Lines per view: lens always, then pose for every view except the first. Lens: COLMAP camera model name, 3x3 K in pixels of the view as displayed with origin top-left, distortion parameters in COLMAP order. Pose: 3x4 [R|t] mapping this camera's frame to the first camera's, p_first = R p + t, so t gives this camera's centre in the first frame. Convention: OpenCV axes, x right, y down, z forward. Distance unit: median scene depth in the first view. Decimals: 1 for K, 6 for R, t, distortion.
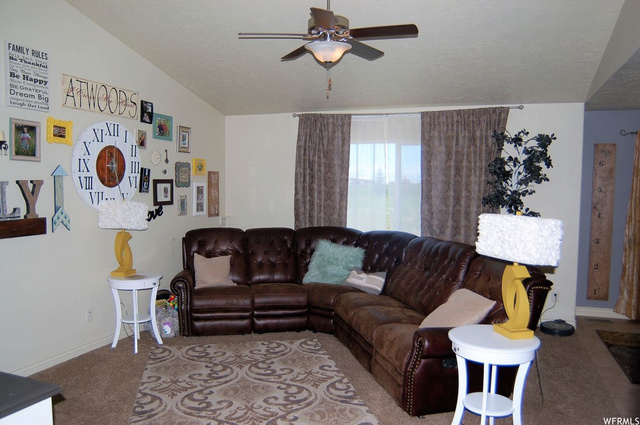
lens RADIAL K [[508.8, 0, 320.0], [0, 508.8, 212.5], [0, 0, 1]] dist [-0.070455, 0.003583]
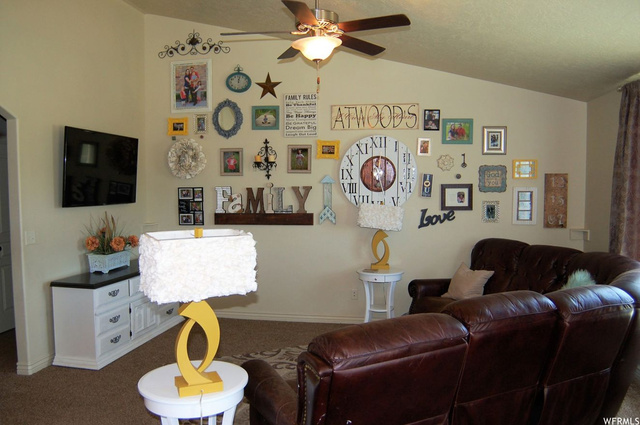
lens RADIAL K [[520.8, 0, 320.0], [0, 520.8, 212.5], [0, 0, 1]] dist [-0.082875, 0.000152]
pose [[0.162150, 0.041174, -0.985907, 0.785562], [-0.050556, 0.998164, 0.033372, -0.037137], [0.985470, 0.044432, 0.163933, 0.699524]]
